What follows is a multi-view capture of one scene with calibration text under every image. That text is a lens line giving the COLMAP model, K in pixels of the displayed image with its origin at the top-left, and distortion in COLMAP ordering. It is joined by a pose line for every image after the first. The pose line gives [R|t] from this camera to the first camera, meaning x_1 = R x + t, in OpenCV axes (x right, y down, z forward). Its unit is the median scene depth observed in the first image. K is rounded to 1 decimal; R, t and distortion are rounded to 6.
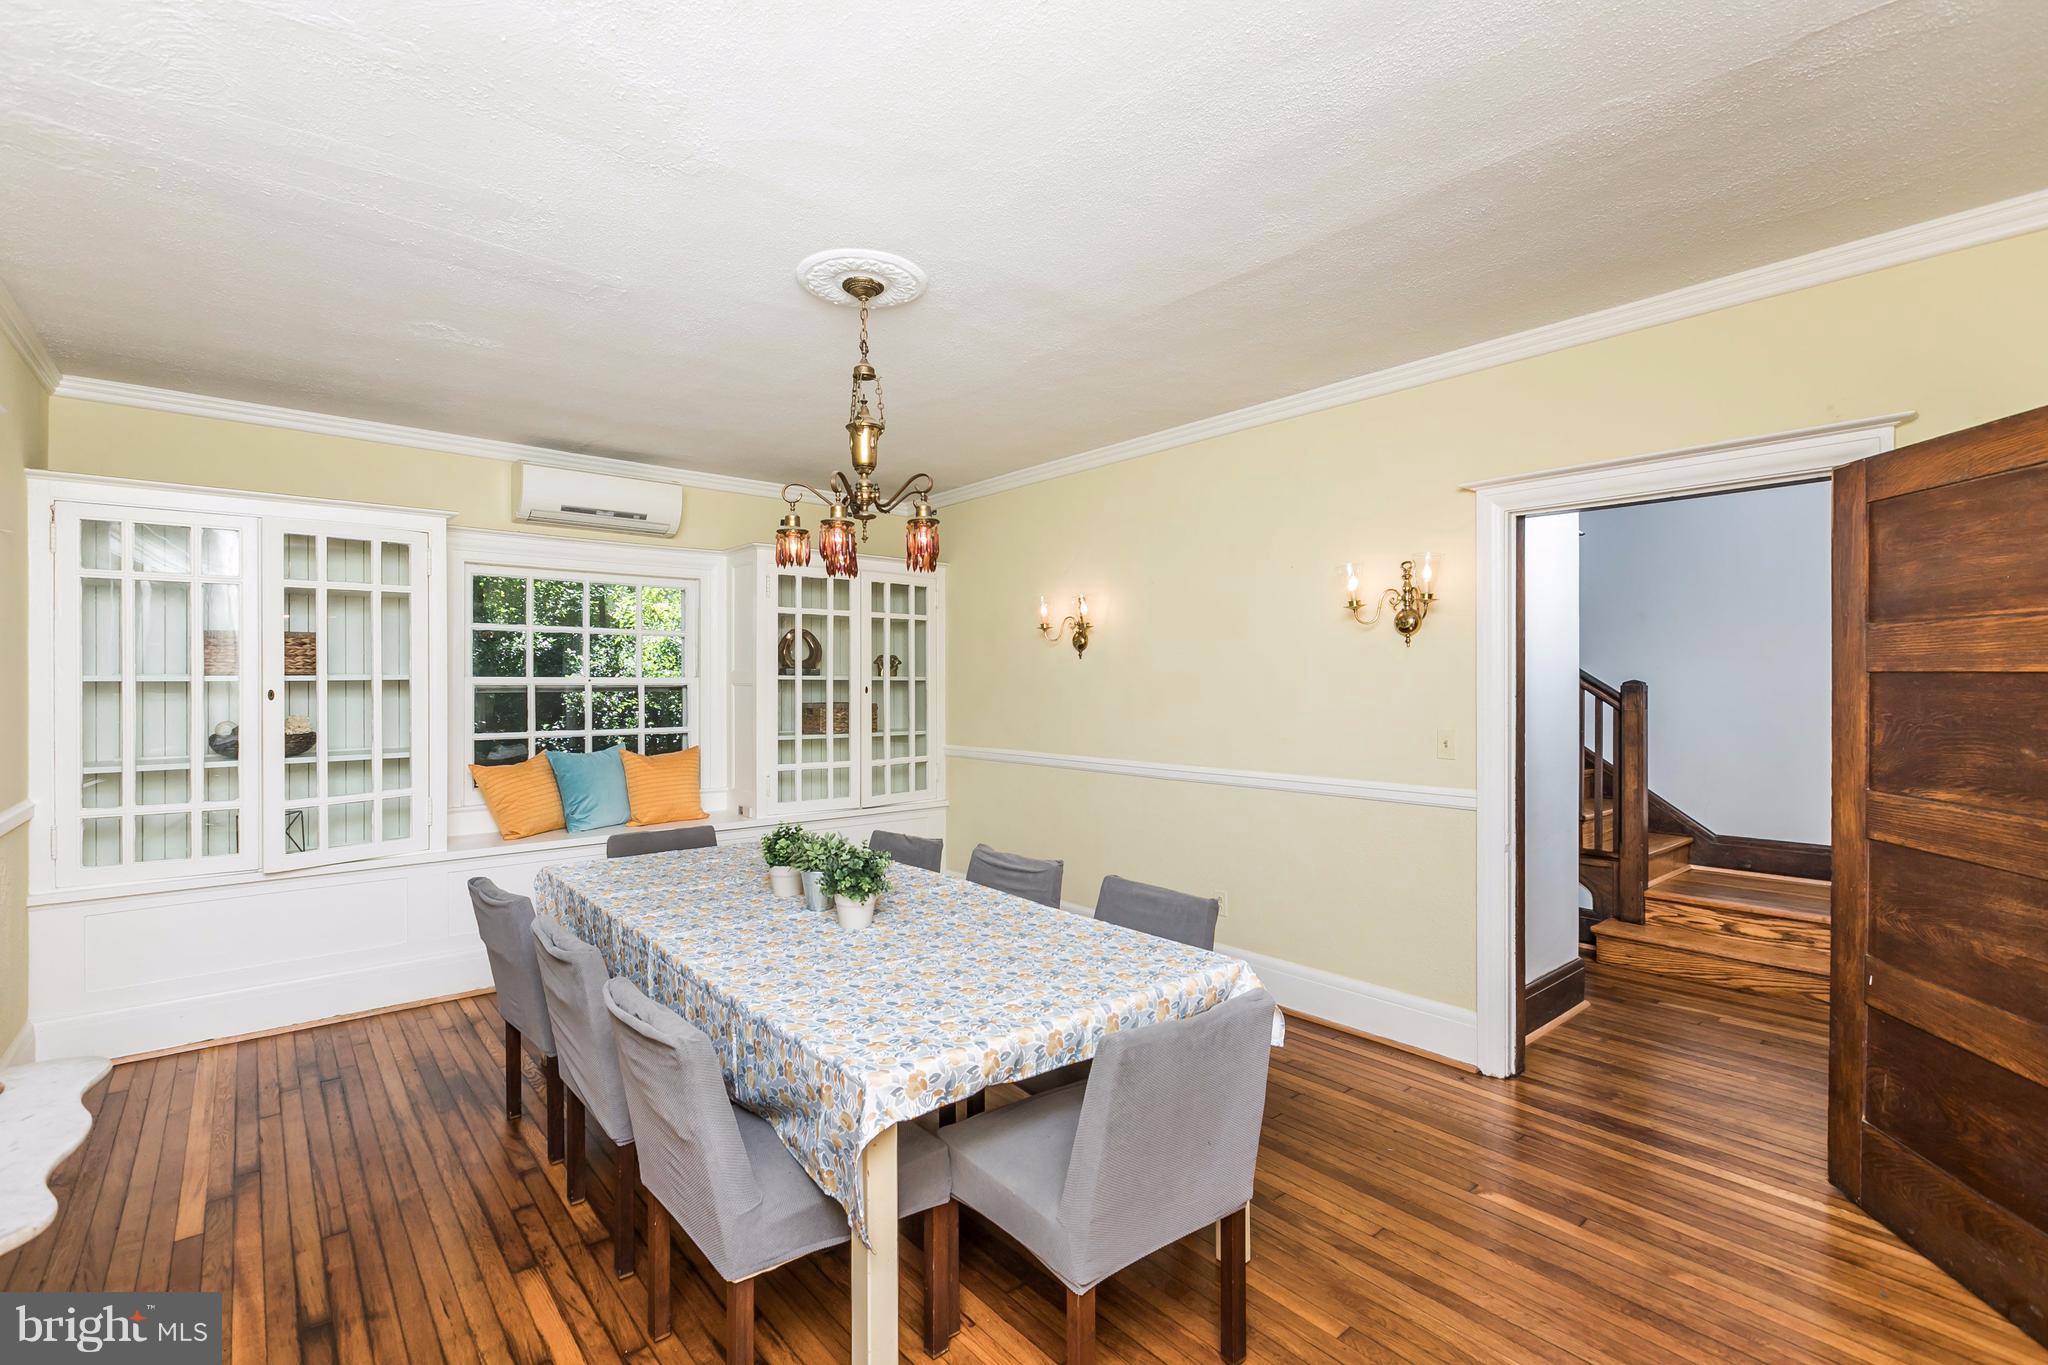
lens RADIAL K [[907.5, 0, 1024.0], [0, 907.5, 682.5], [0, 0, 1]] dist [0.002944, 0.000156]
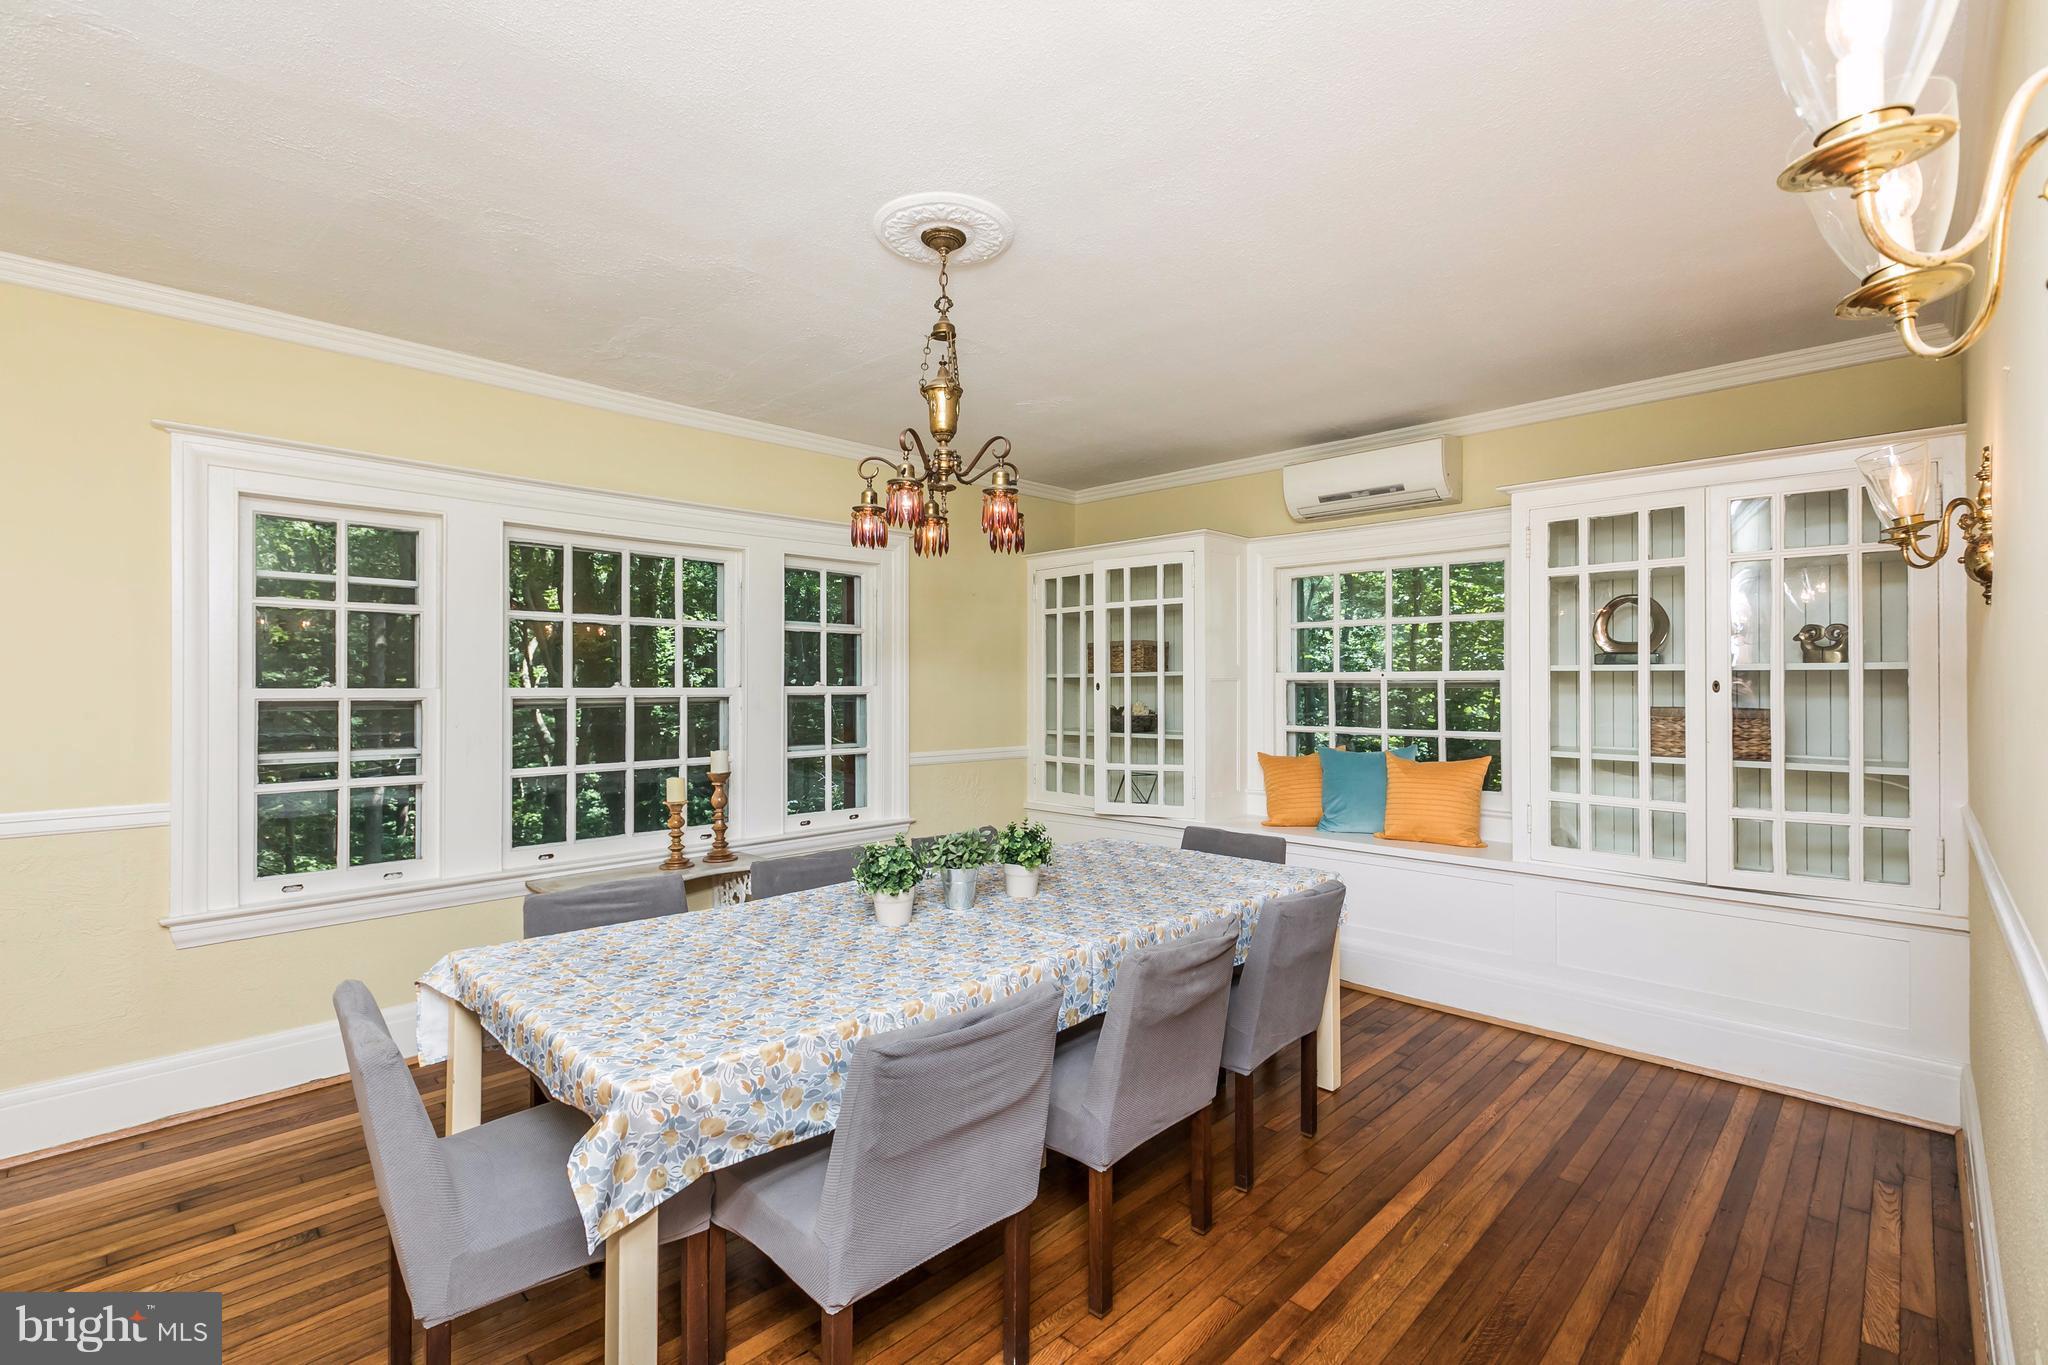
lens RADIAL K [[907.5, 0, 1024.0], [0, 907.5, 682.5], [0, 0, 1]] dist [0.002944, 0.000156]
pose [[0.090060, -0.010117, -0.995885, 0.536989], [-0.002247, 0.999944, -0.010361, 0.018717], [0.995934, 0.003171, 0.090033, 0.728508]]
